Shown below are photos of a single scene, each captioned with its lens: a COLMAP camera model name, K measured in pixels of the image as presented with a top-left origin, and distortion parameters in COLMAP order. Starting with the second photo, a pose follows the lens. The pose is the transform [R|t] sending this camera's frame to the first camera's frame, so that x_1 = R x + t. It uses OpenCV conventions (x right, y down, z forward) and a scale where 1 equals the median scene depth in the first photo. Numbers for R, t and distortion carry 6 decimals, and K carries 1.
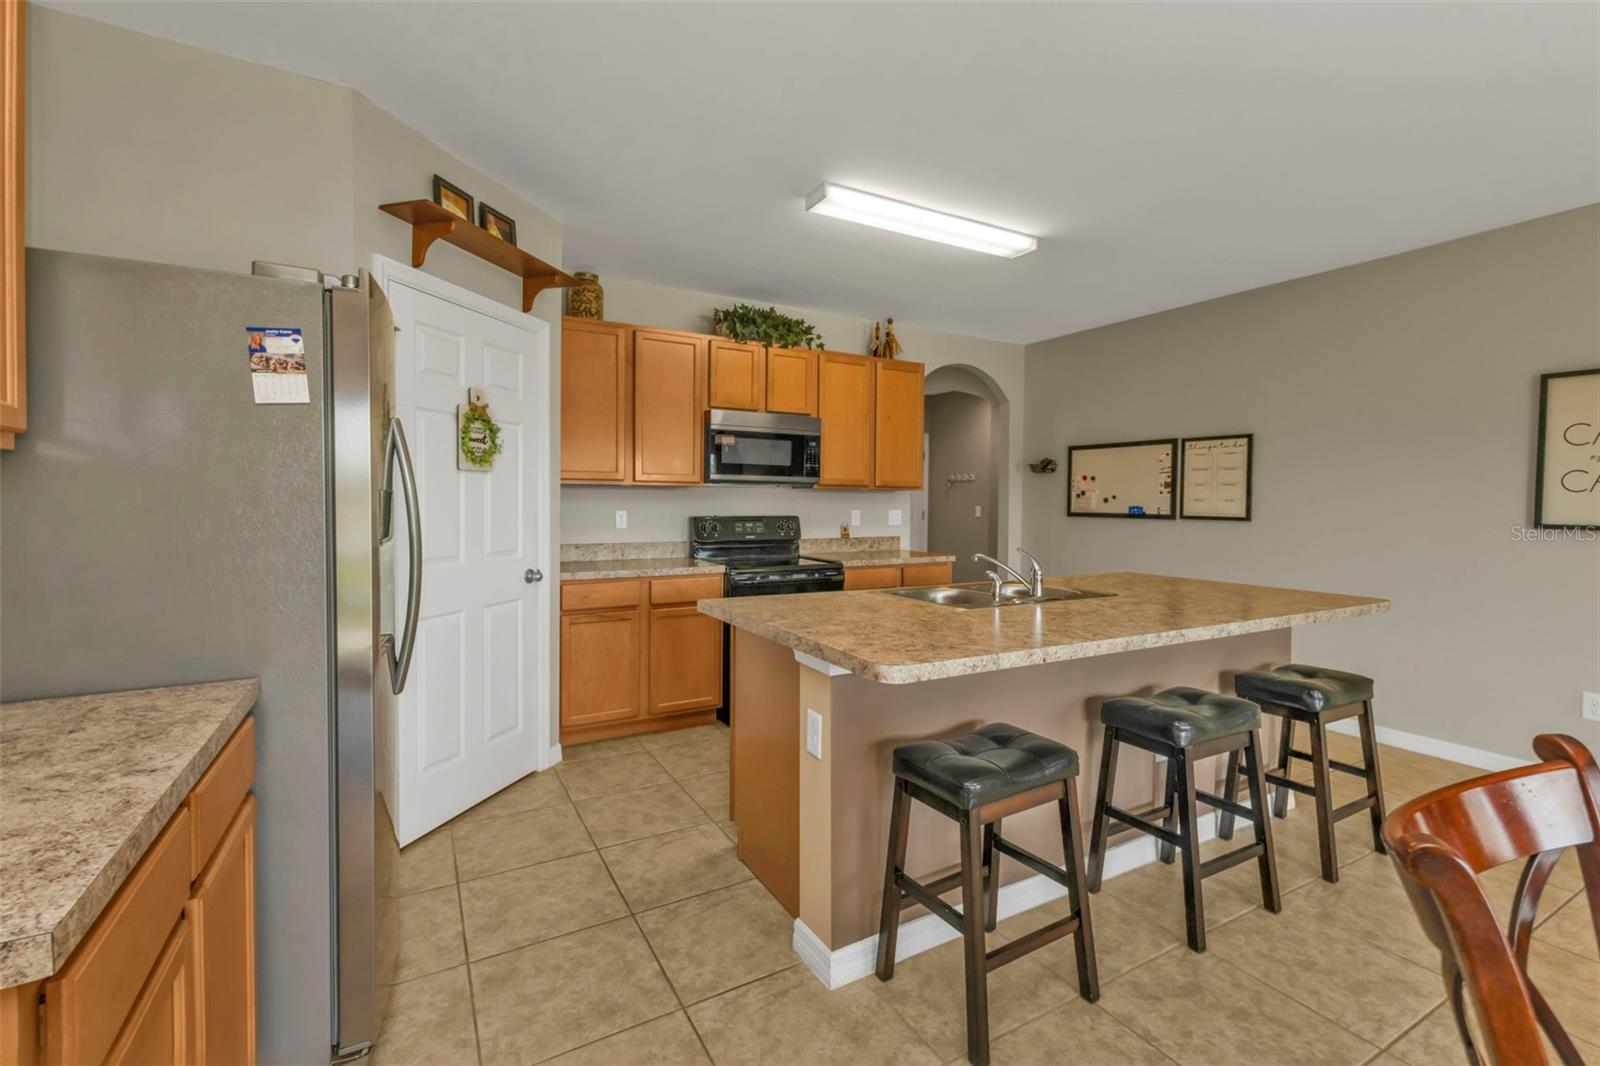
lens RADIAL K [[687.0, 0, 791.0], [0, 687.0, 517.1], [0, 0, 1]] dist [-0.000027, -0.000015]
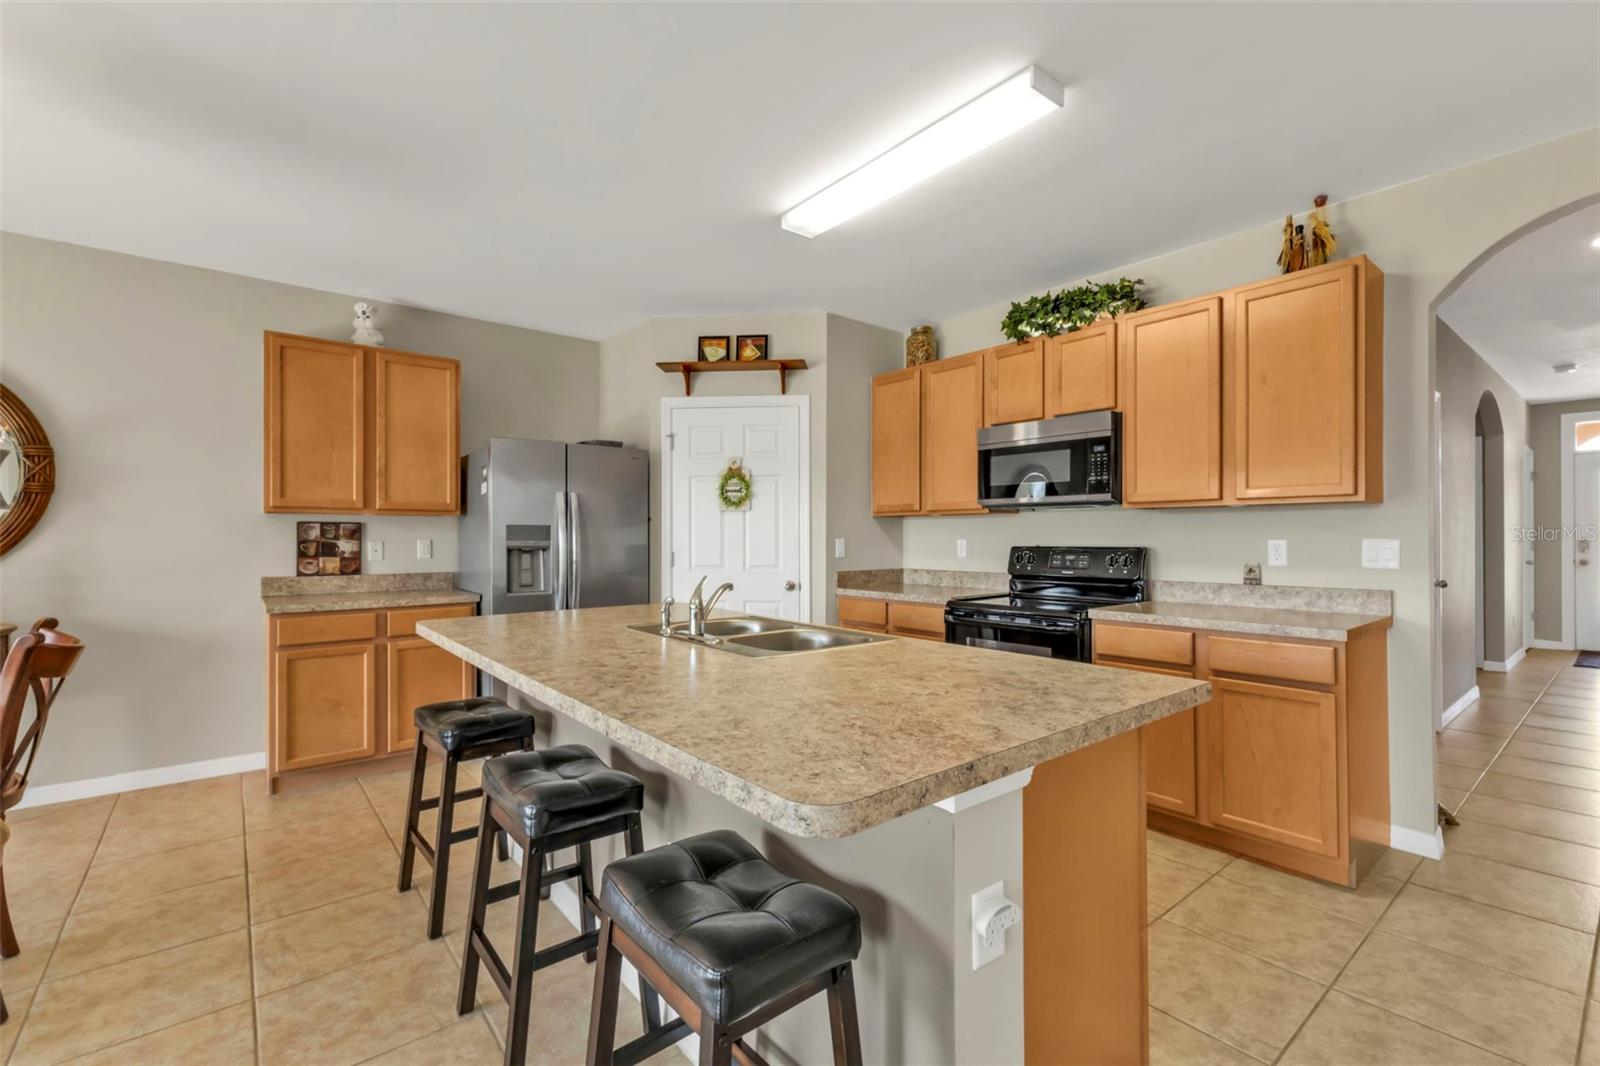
lens RADIAL K [[699.8, 0, 818.7], [0, 699.8, 531.1], [0, 0, 1]] dist [0.002456, 0.000478]
pose [[0.190428, -0.014546, -0.981593, 0.844946], [-0.020234, 0.999620, -0.018738, 0.002544], [0.981493, 0.023430, 0.190062, 0.677243]]
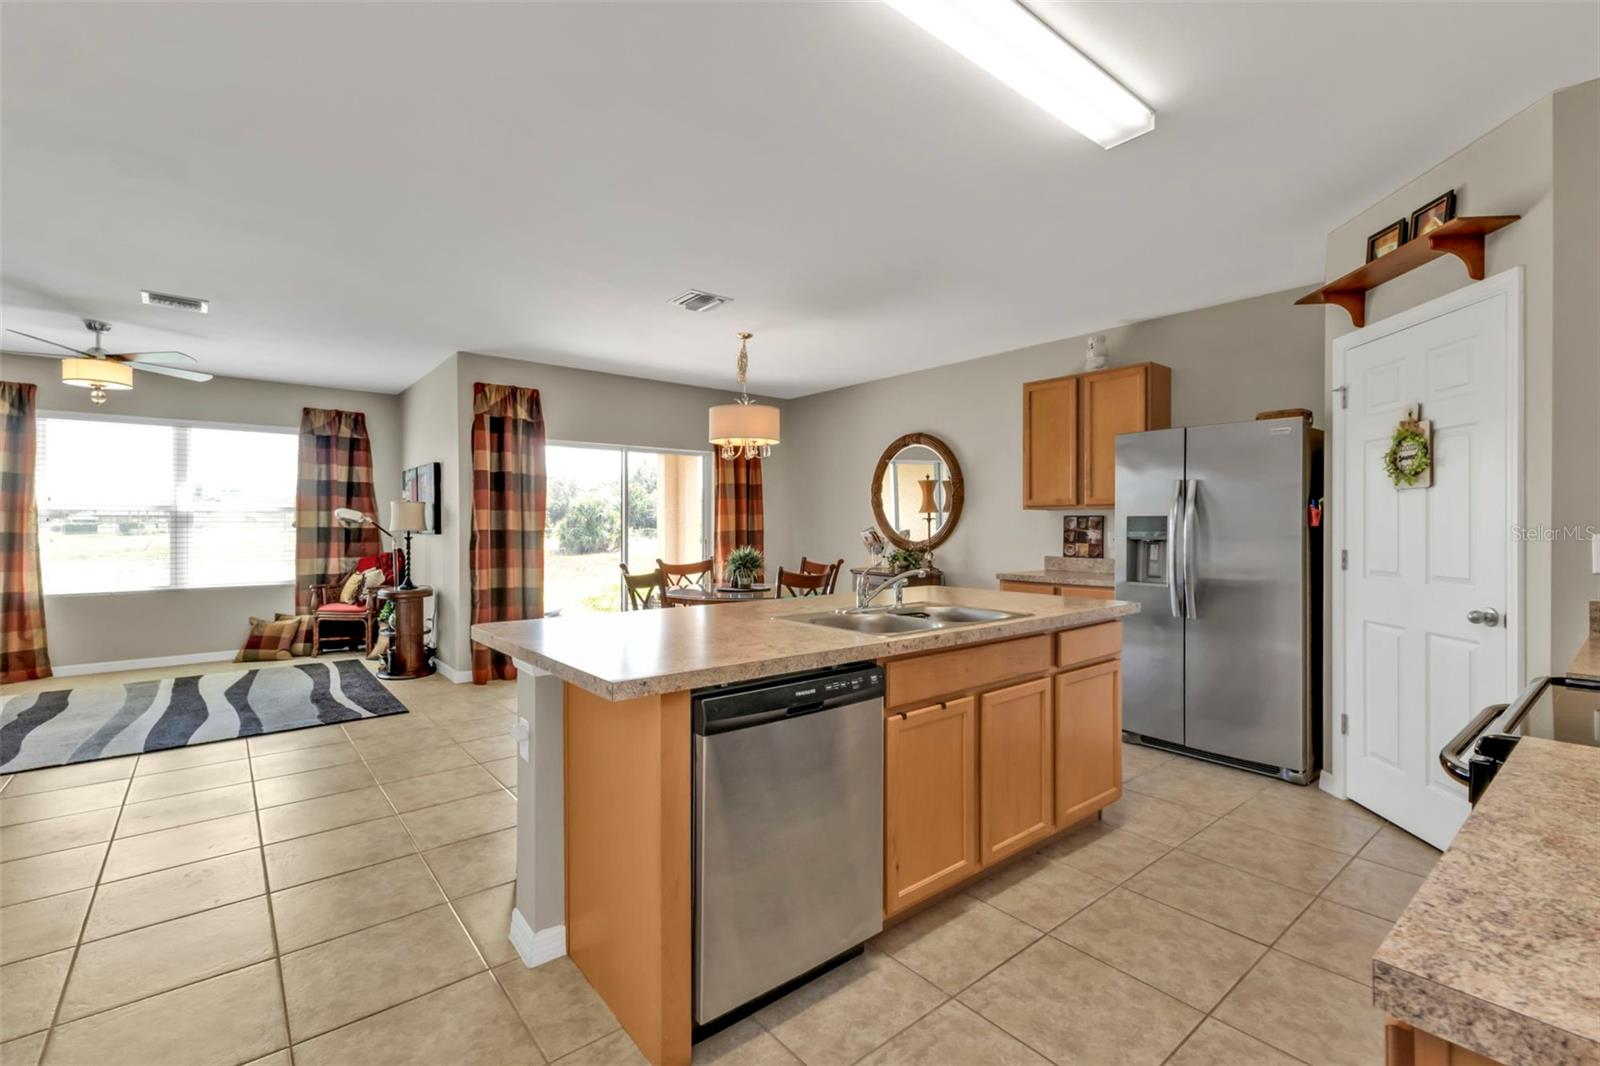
lens RADIAL K [[706.1, 0, 794.4], [0, 706.1, 527.8], [0, 0, 1]] dist [0.013562, -0.000086]
pose [[-0.985235, -0.008153, -0.171012, 0.440802], [-0.012669, 0.999599, 0.025331, -0.020467], [0.170737, 0.027124, -0.984943, 1.410946]]
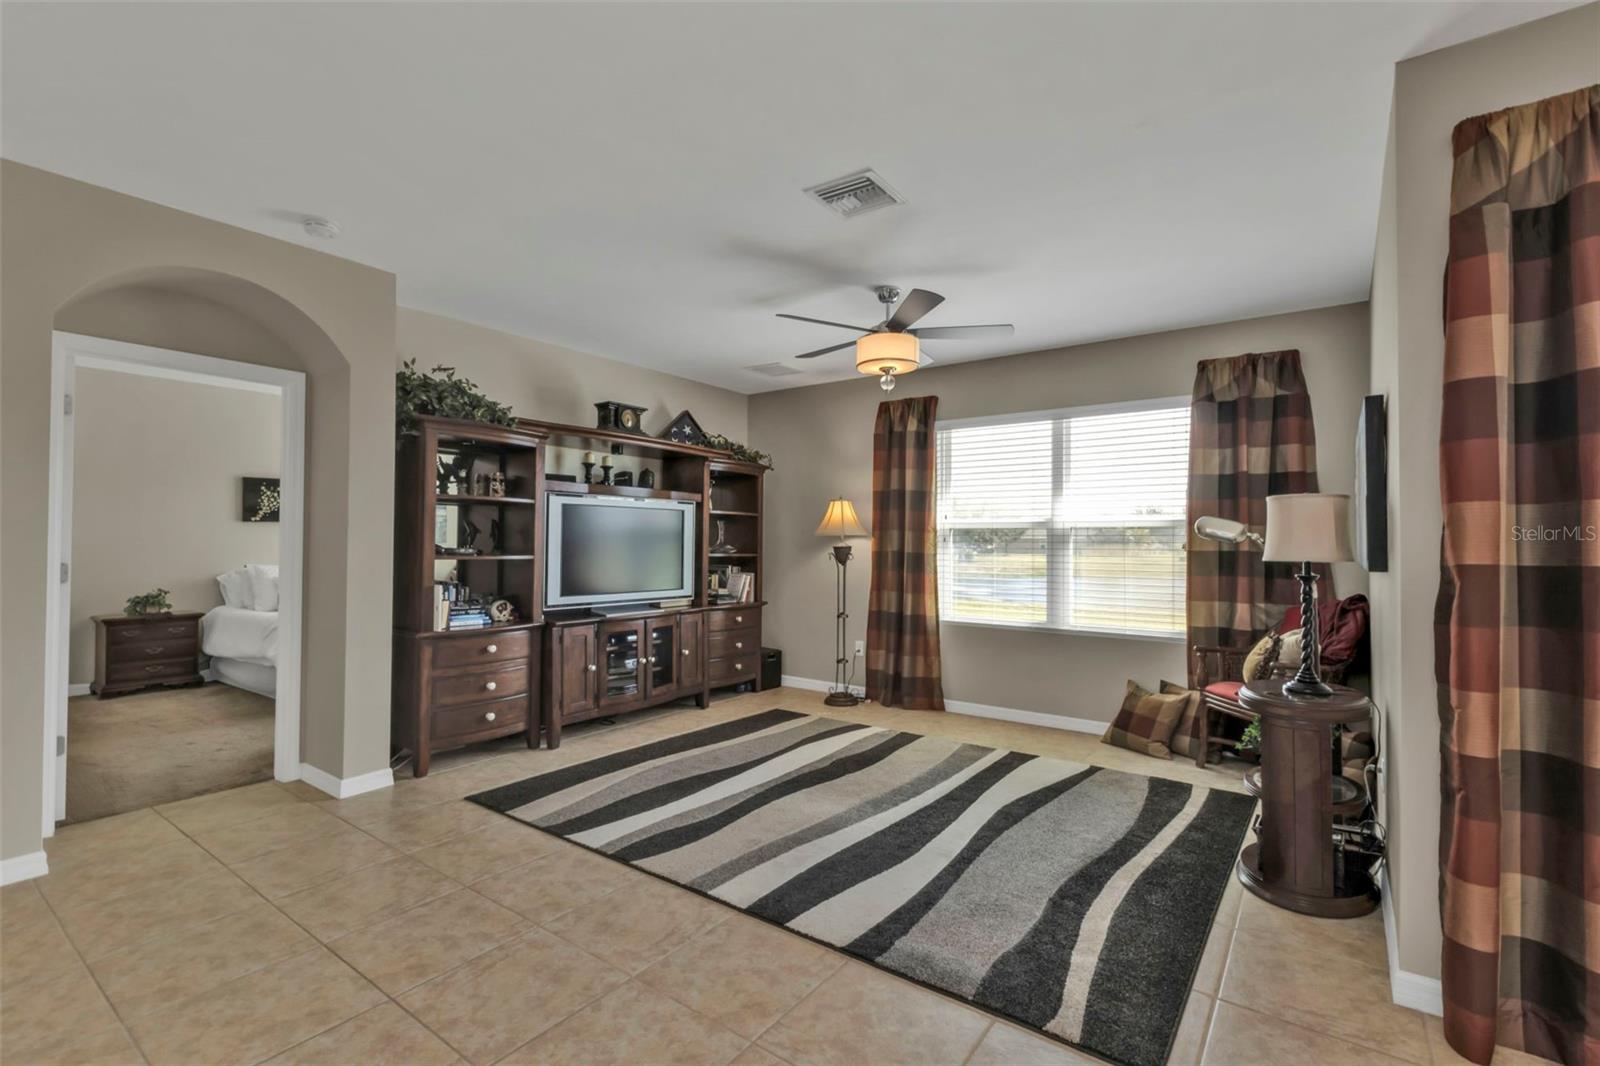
lens RADIAL K [[719.9, 0, 800.0], [0, 719.9, 533.0], [0, 0, 1]] dist [0.001749, 0.000293]
pose [[-0.416179, 0.001547, 0.909282, 0.584662], [0.009887, 0.999947, 0.002824, 0.003035], [-0.909229, 0.010166, -0.416172, 0.424435]]
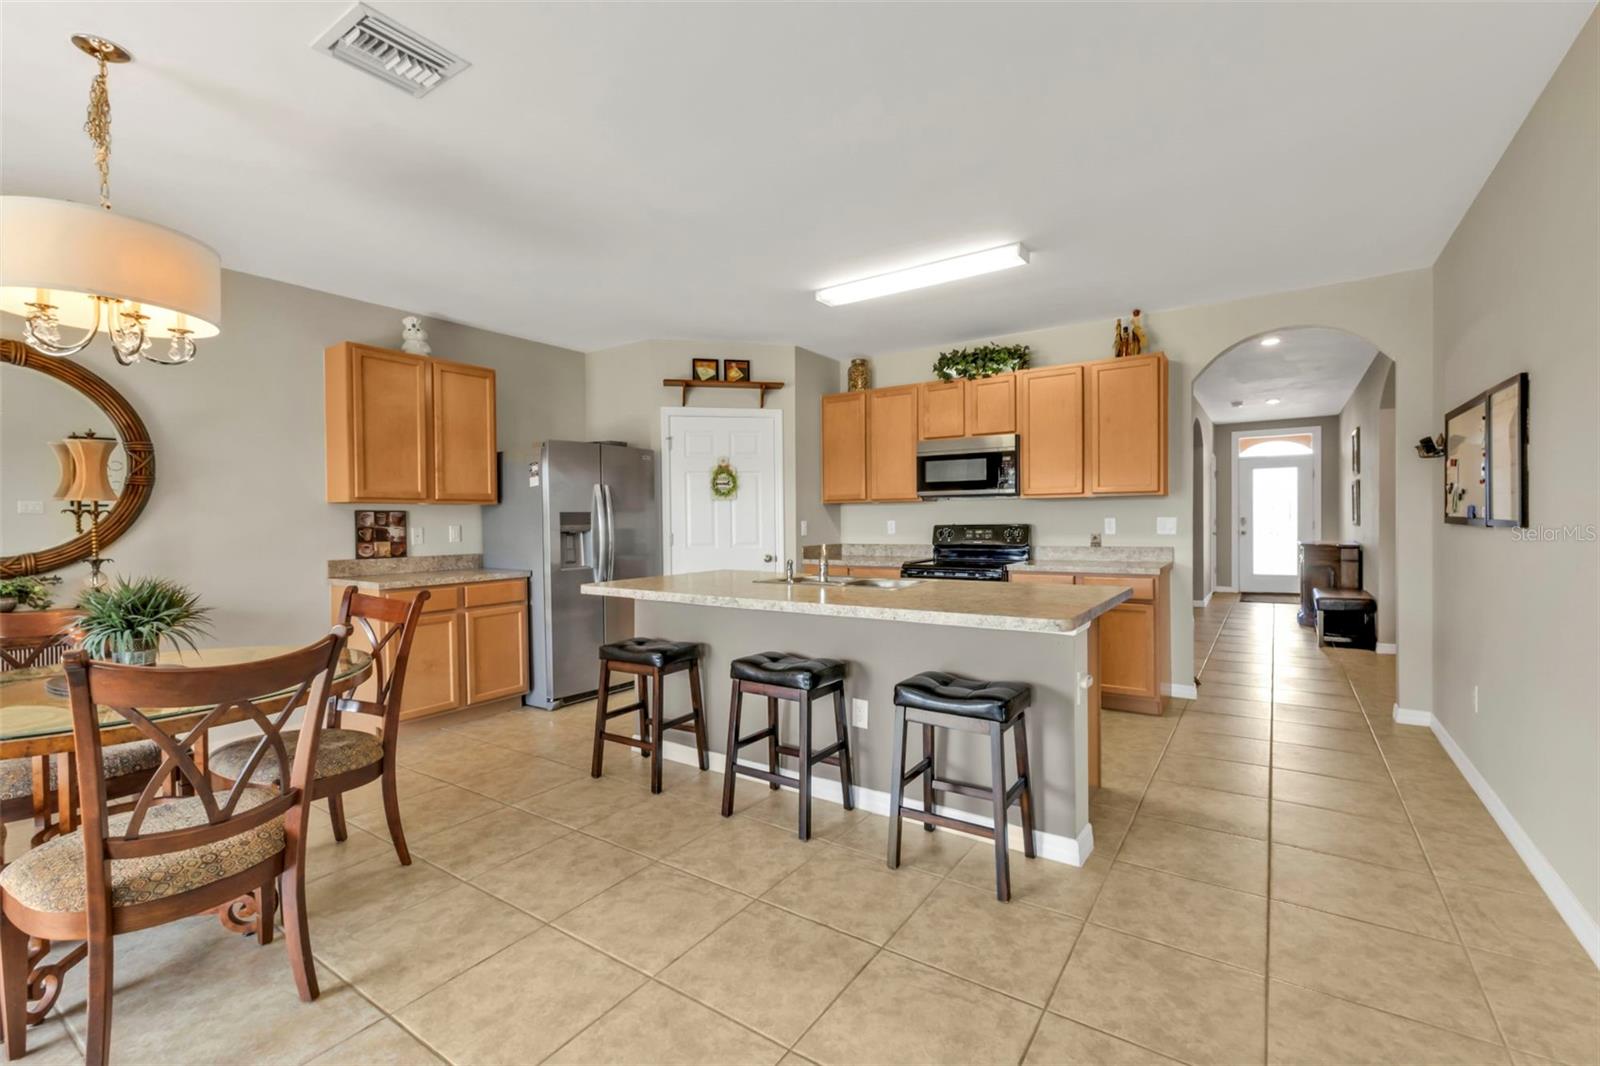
lens RADIAL K [[683.2, 0, 819.0], [0, 683.2, 526.7], [0, 0, 1]] dist [0.000795, -0.000118]
pose [[0.459525, -0.003615, -0.888158, 1.036598], [-0.005894, 0.999957, -0.007120, 0.015287], [0.888145, 0.008507, 0.459484, 0.274892]]
